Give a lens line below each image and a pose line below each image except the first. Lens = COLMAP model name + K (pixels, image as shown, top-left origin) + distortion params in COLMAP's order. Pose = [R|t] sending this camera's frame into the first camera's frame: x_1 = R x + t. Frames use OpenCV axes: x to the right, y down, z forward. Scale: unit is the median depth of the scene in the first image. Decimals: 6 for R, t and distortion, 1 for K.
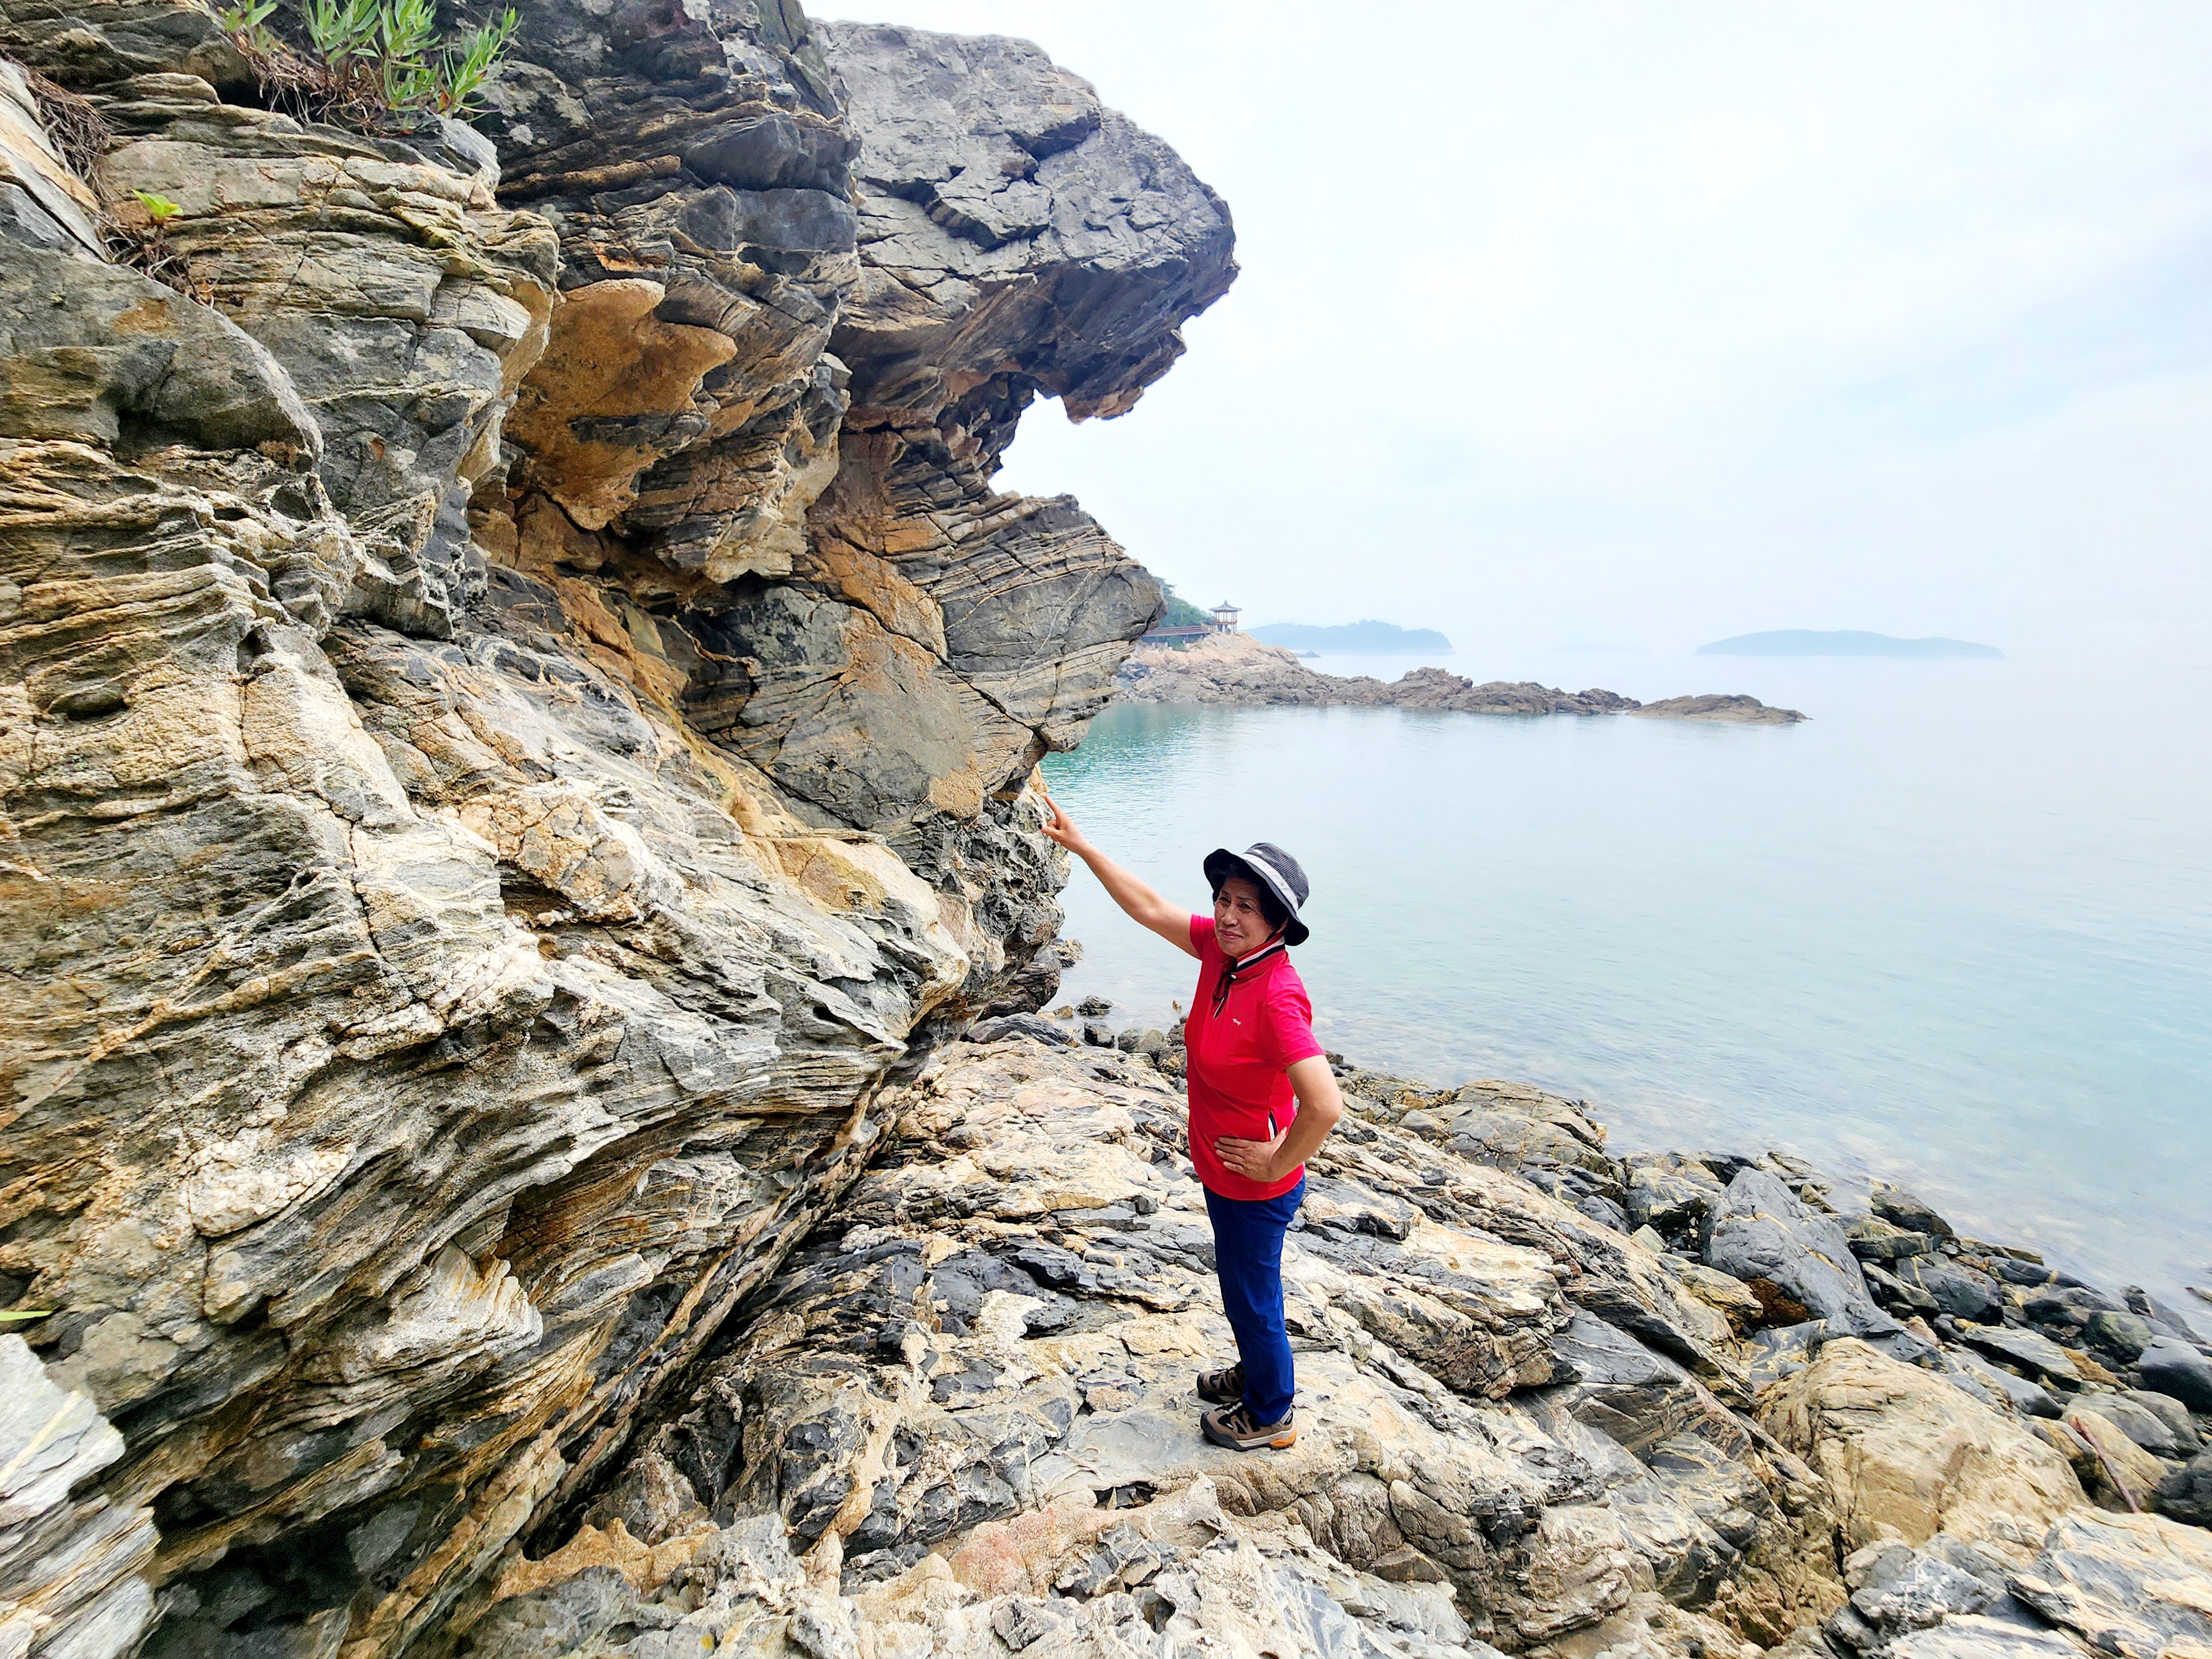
lens RADIAL K [[913.0, 0, 1120.5], [0, 913.0, 822.0], [0, 0, 1]] dist [-0.003328, 0.001269]
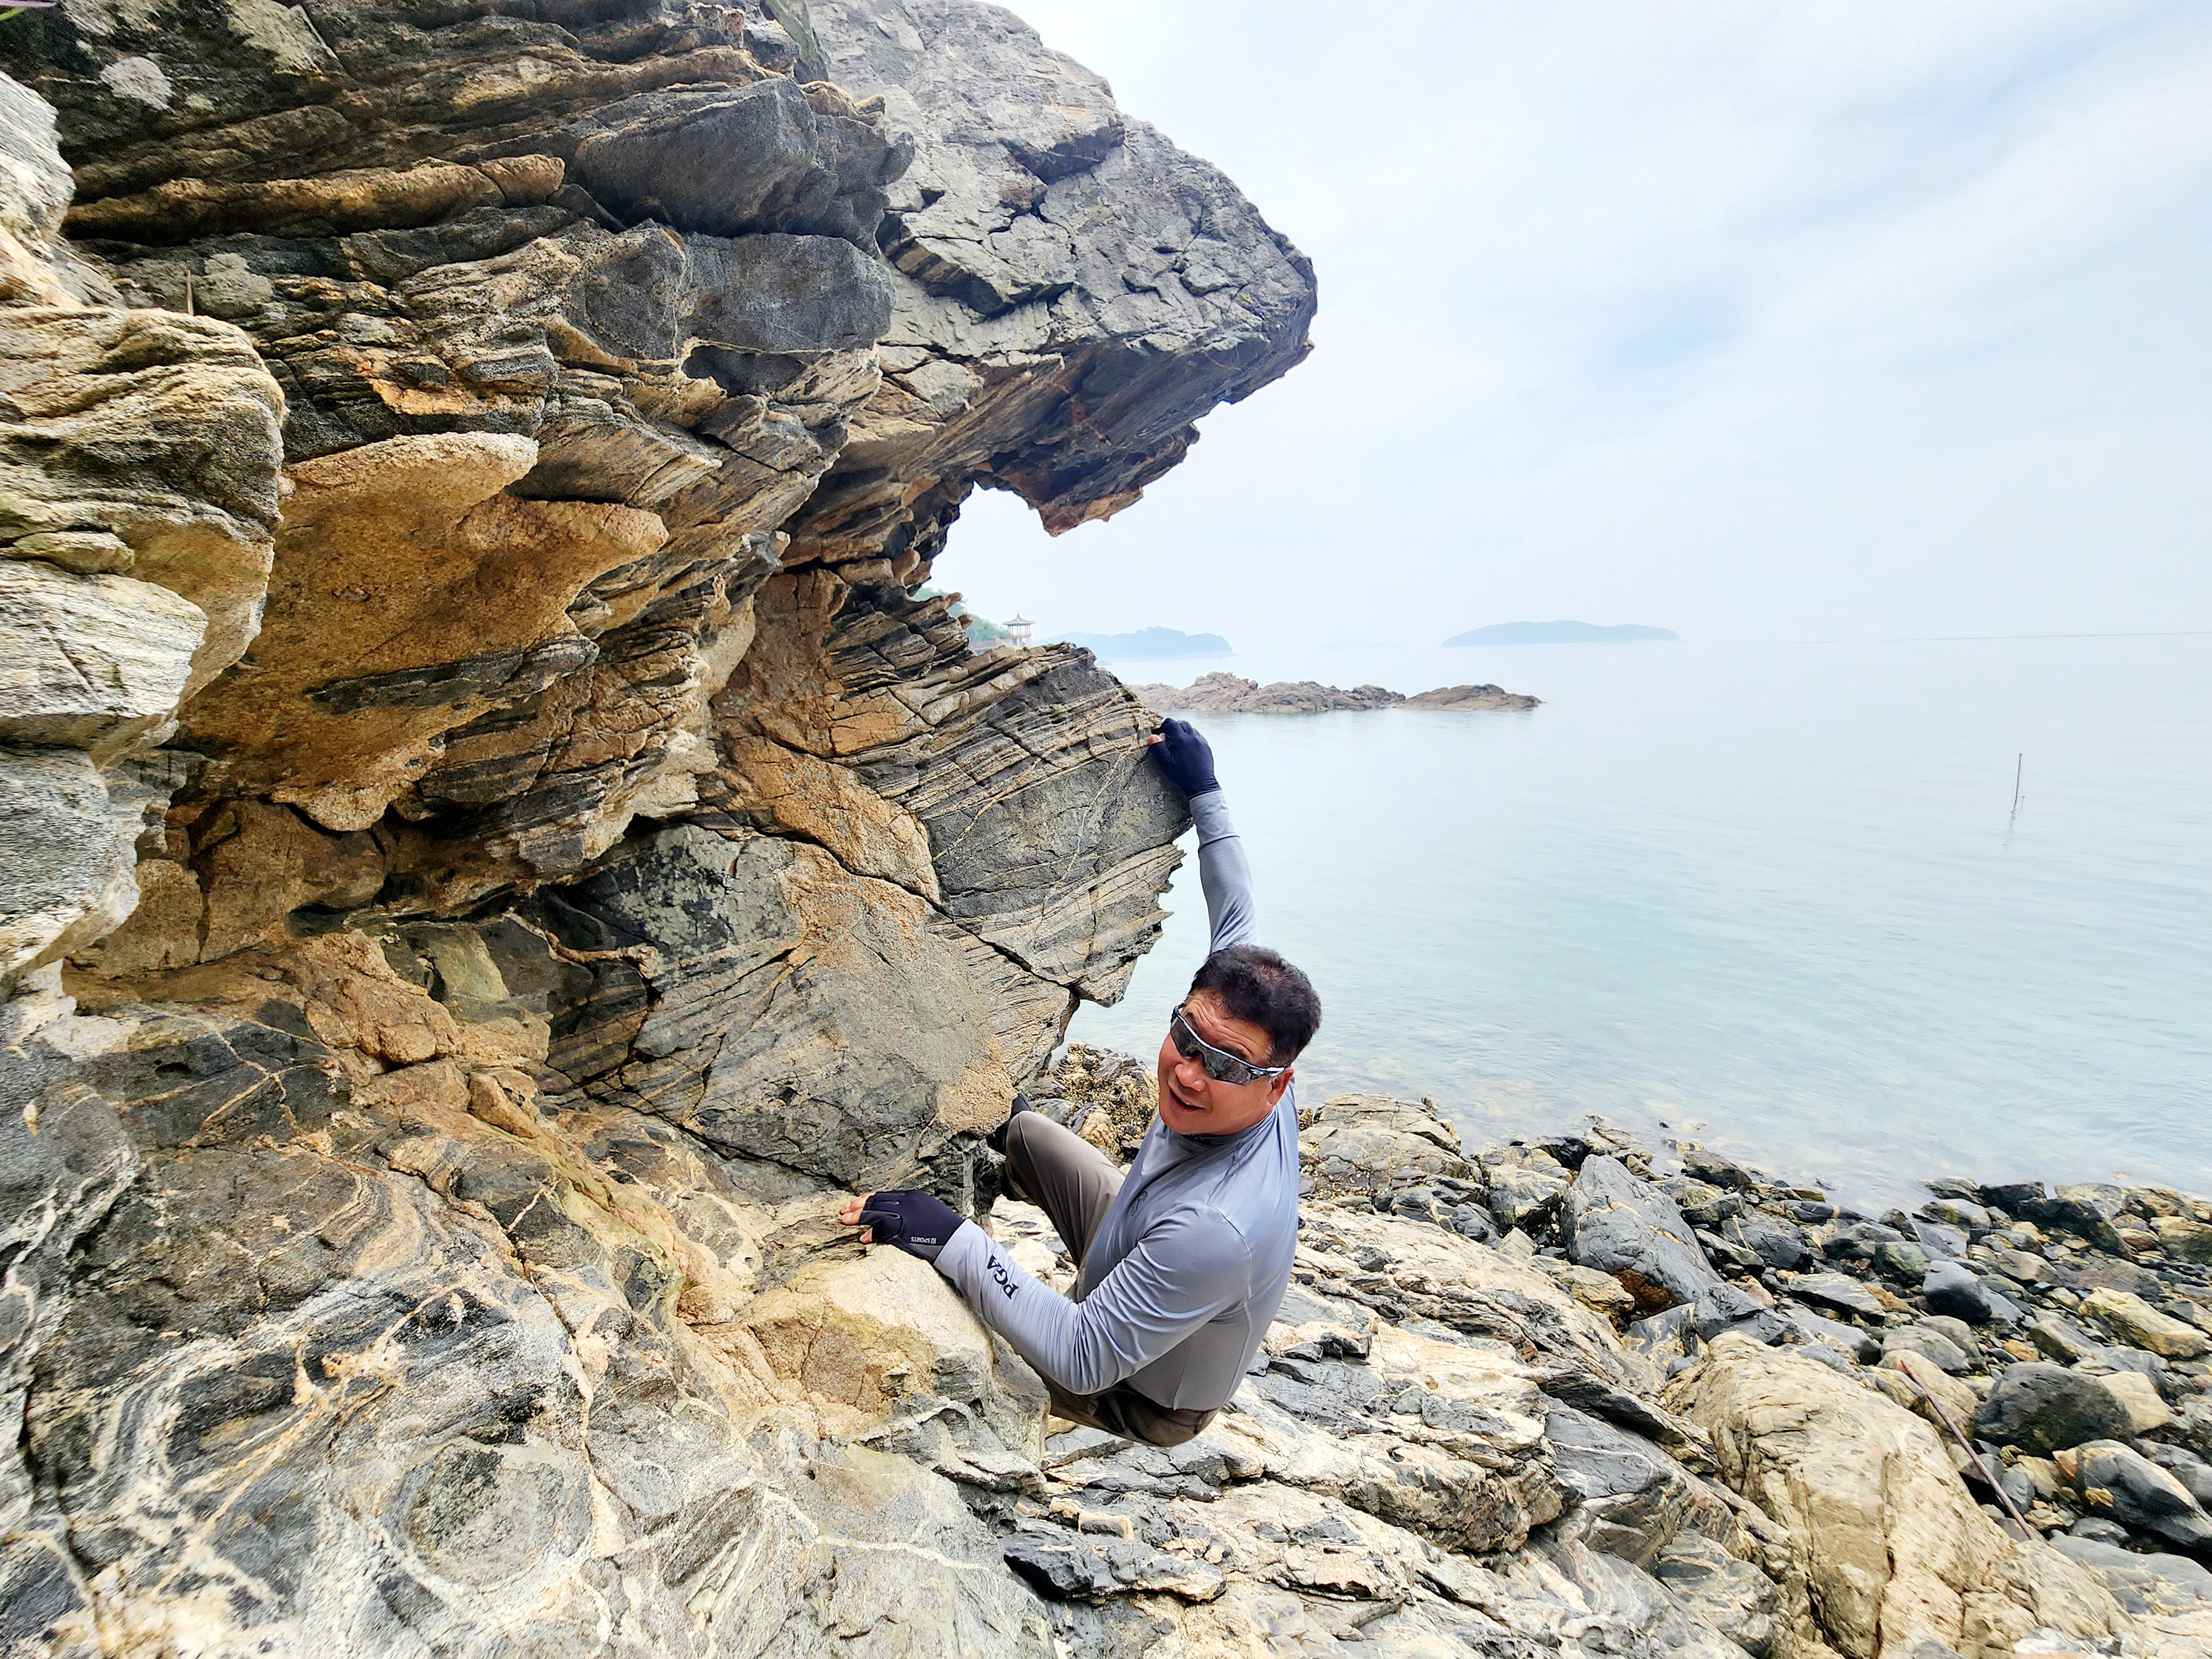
lens RADIAL K [[913.0, 0, 1115.6], [0, 913.0, 824.6], [0, 0, 1]] dist [-0.003328, 0.001269]
pose [[0.975401, -0.077640, 0.206314, -0.215870], [0.079250, 0.996855, 0.000462, -0.246882], [-0.205701, 0.015899, 0.978486, 0.329829]]
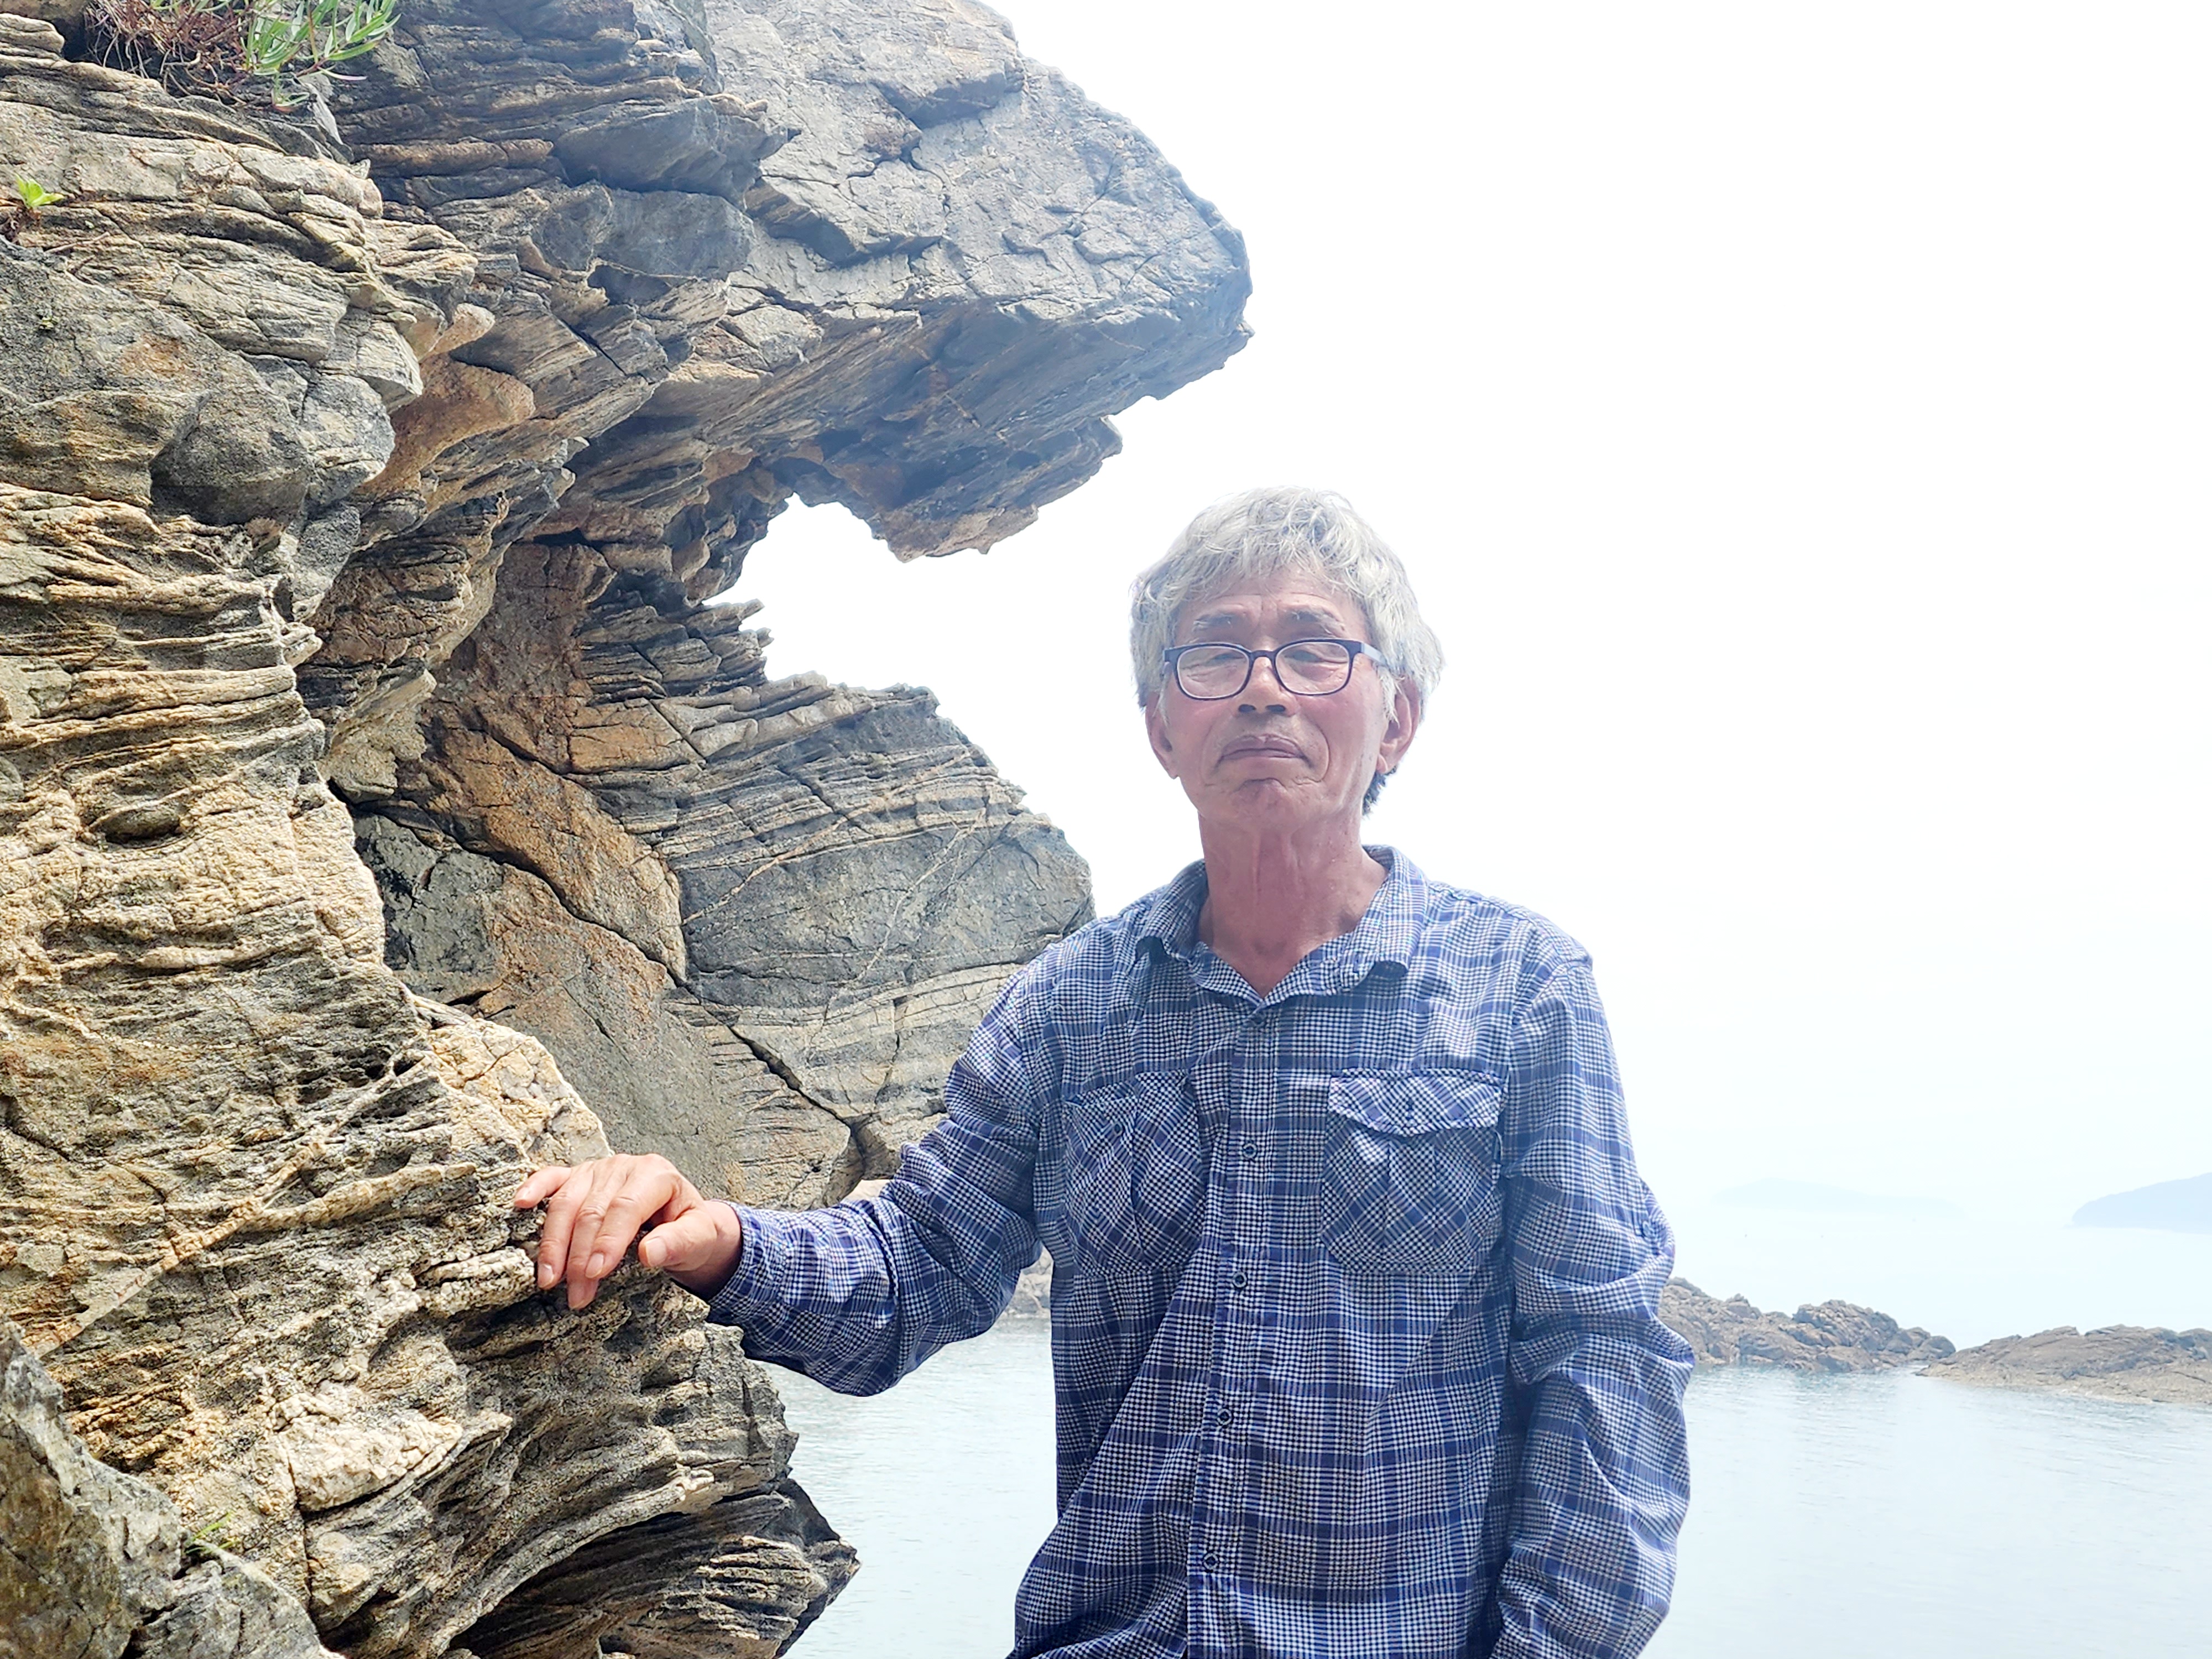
lens RADIAL K [[2673.2, 0, 1123.5], [0, 2673.2, 859.2], [0, 0, 1]] dist [0.103951, 0.000000]
pose [[0.975254, 0.063472, 0.211779, -0.294712], [0.001756, 0.955649, -0.294502, 0.207634], [-0.221079, 0.287586, 0.931890, -0.471252]]
